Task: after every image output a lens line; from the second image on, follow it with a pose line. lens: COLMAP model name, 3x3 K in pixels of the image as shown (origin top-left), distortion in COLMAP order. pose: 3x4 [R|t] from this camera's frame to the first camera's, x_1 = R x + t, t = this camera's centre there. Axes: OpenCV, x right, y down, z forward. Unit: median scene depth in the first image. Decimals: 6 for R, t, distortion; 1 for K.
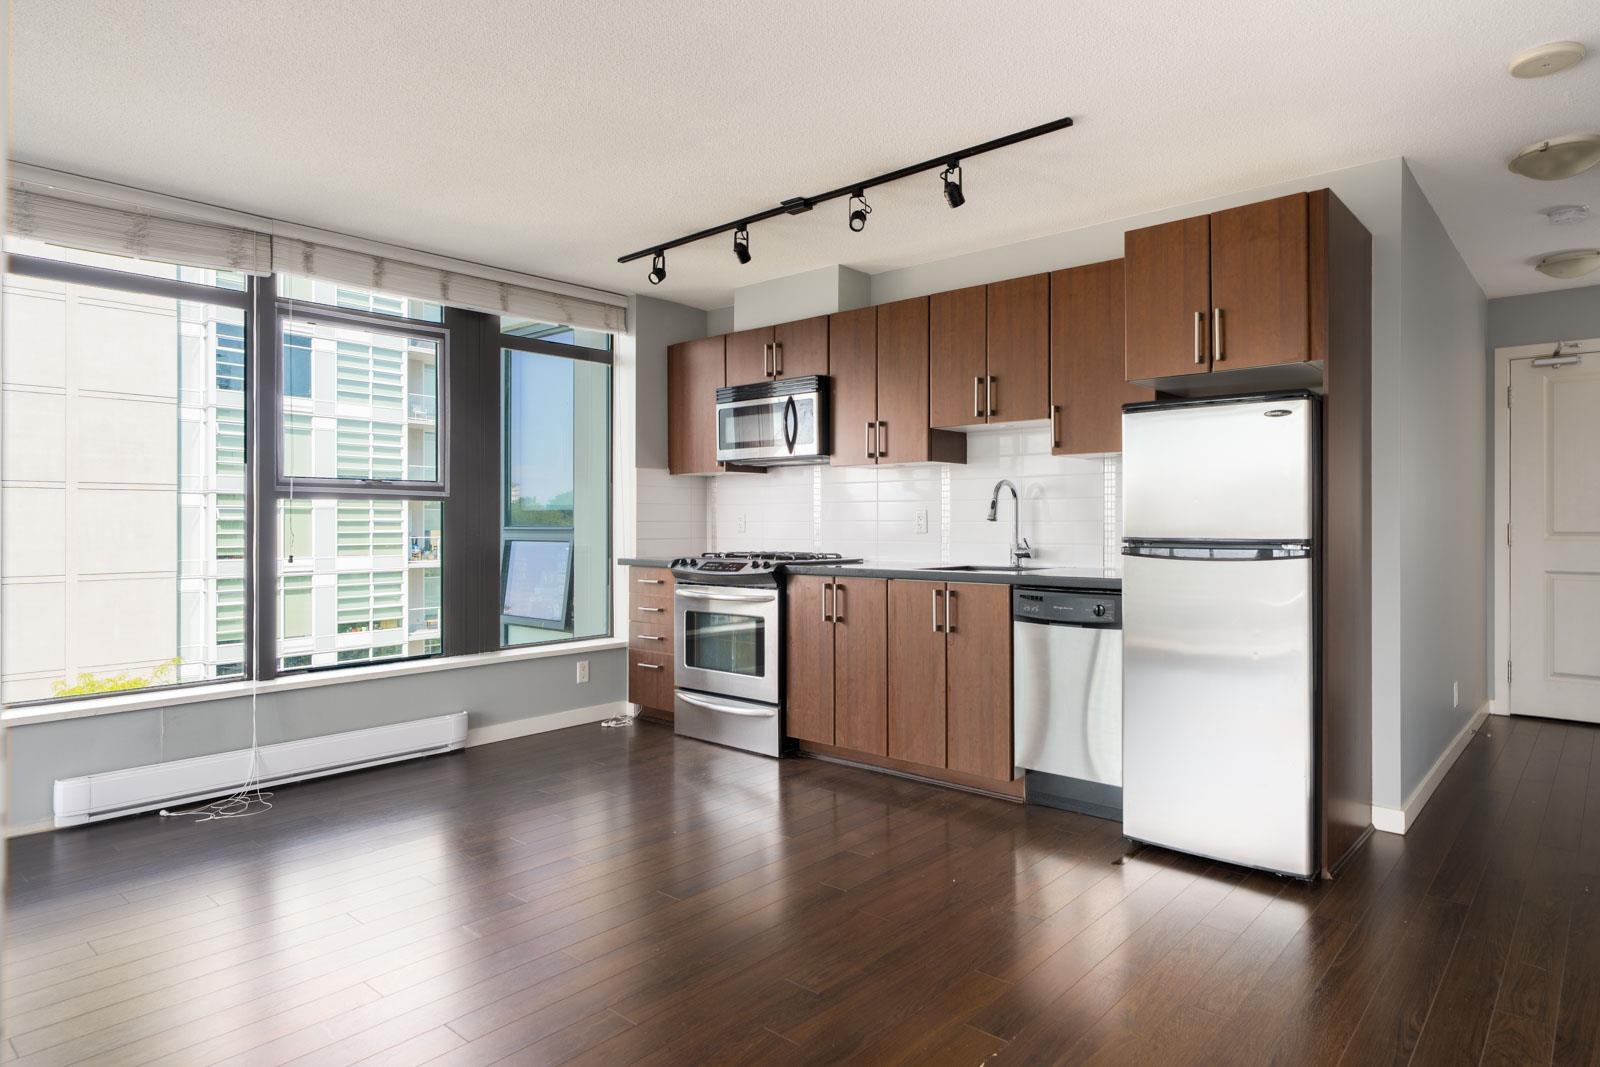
lens RADIAL K [[925.3, 0, 825.6], [0, 925.3, 525.8], [0, 0, 1]] dist [-0.000466, 0.000477]
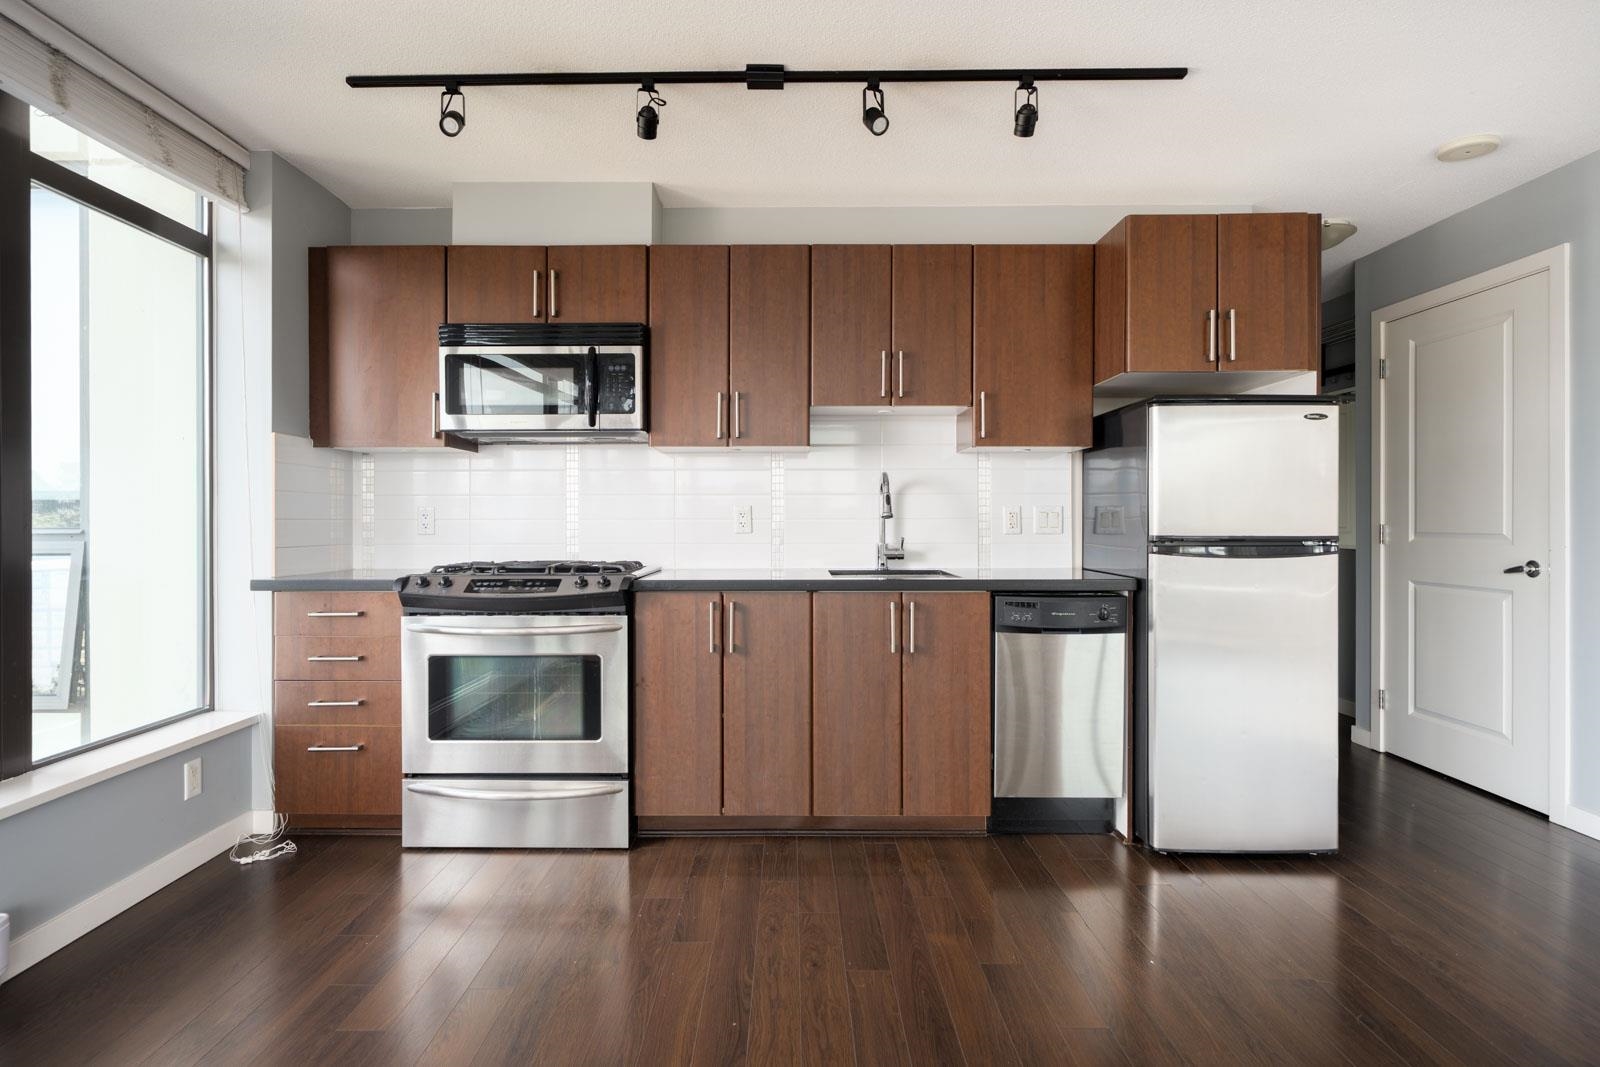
lens RADIAL K [[850.6, 0, 795.7], [0, 850.6, 529.0], [0, 0, 1]] dist [0.000075, 0.000875]
pose [[0.760309, -0.007467, 0.649519, -0.393318], [0.002649, 0.999961, 0.008395, -0.002313], [-0.649557, -0.004662, 0.760299, 0.430479]]
